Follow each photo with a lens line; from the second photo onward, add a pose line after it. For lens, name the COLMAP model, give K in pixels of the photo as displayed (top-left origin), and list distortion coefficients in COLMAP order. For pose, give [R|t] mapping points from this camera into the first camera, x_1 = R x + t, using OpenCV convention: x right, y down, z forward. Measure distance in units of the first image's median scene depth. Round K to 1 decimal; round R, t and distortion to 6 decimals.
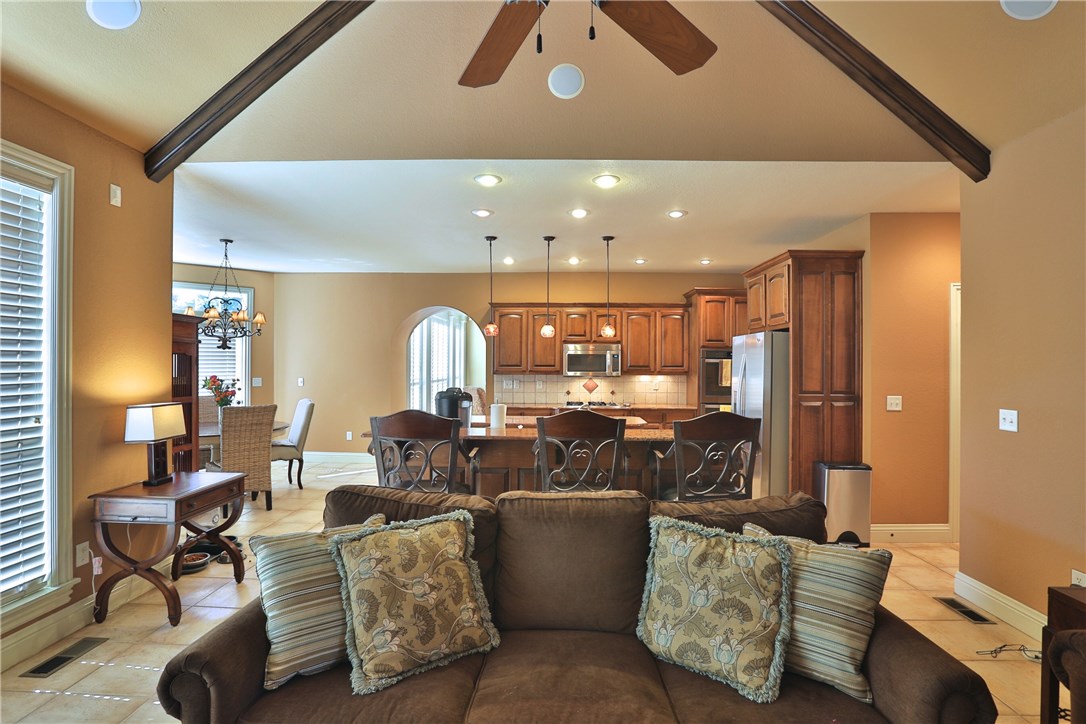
lens RADIAL K [[529.0, 0, 549.0], [0, 529.0, 359.6], [0, 0, 1]] dist [-0.063564, 0.026735]
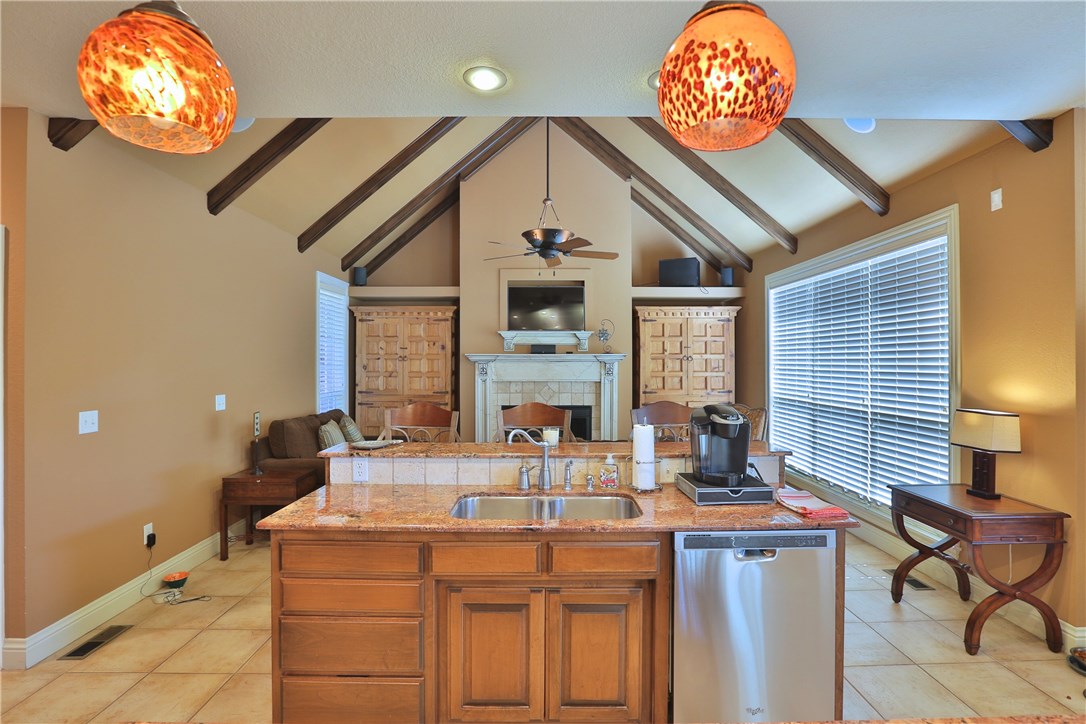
lens RADIAL K [[529.0, 0, 549.0], [0, 529.0, 359.6], [0, 0, 1]] dist [-0.063564, 0.026735]
pose [[-0.999201, -0.006319, -0.039454, 0.057946], [-0.006170, 0.999973, -0.003896, -0.002298], [0.039477, -0.003650, -0.999214, 1.979677]]
